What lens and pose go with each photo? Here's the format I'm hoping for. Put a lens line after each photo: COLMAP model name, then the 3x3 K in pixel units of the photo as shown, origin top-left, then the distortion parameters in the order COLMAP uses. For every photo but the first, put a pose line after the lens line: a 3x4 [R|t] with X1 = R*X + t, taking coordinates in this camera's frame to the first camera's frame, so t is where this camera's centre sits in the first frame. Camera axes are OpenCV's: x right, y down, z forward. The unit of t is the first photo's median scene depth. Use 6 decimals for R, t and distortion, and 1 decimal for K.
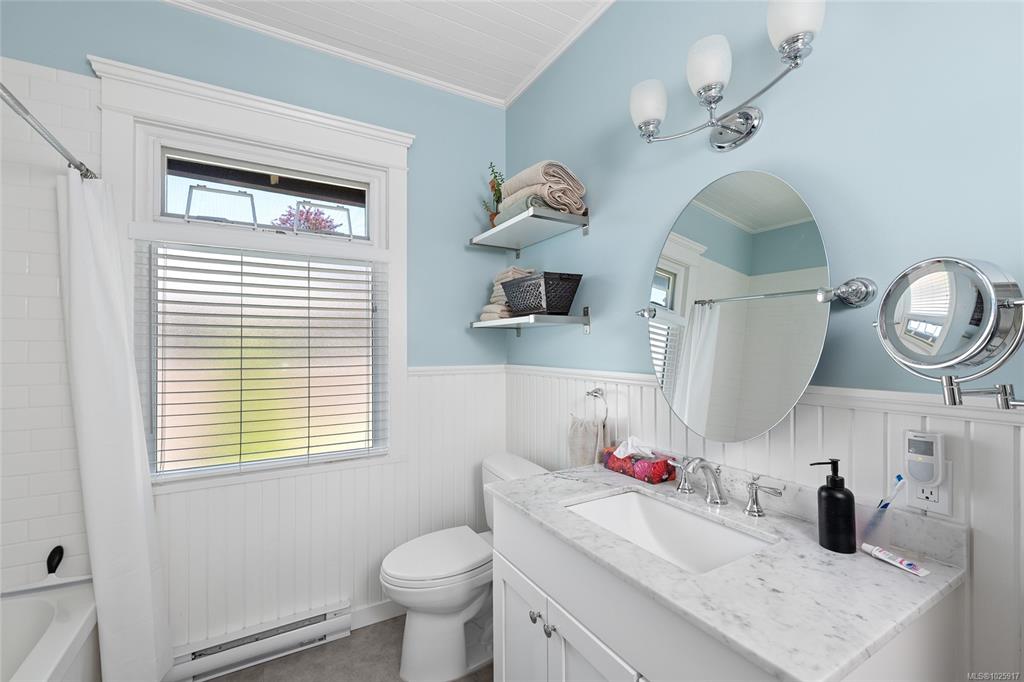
lens RADIAL K [[429.3, 0, 512.0], [0, 429.3, 341.0], [0, 0, 1]] dist [0.000861, 0.000005]
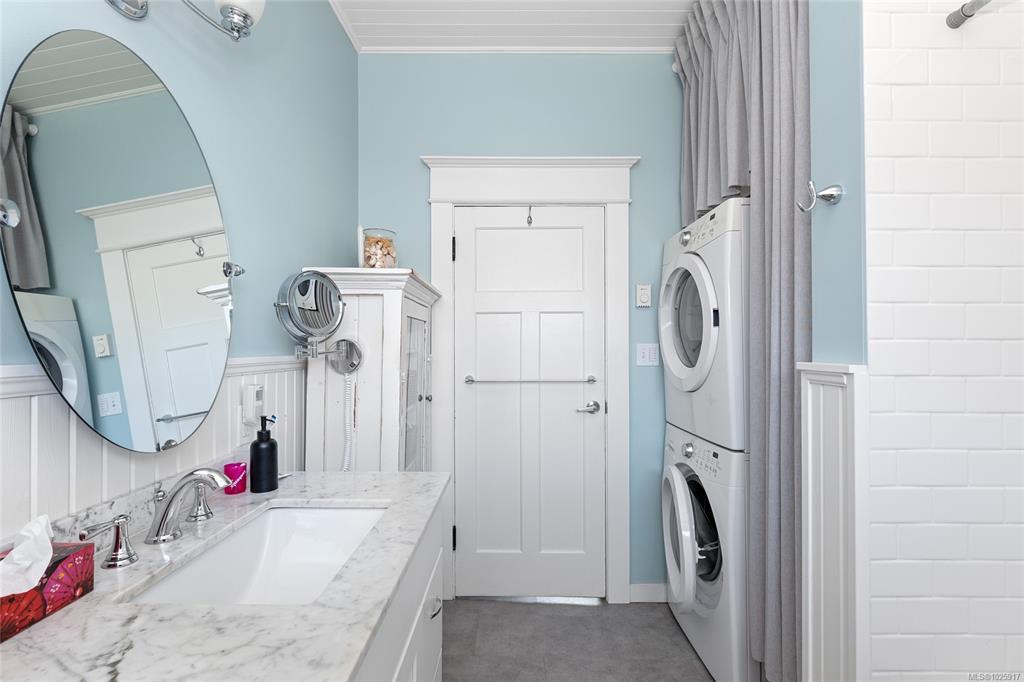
lens RADIAL K [[470.1, 0, 512.0], [0, 470.1, 341.0], [0, 0, 1]] dist [0.000333, 0.000036]
pose [[-0.865869, 0.009892, 0.500172, -0.439068], [-0.005109, 0.999578, -0.028613, 0.082980], [-0.500244, -0.027330, -0.865453, 1.543182]]
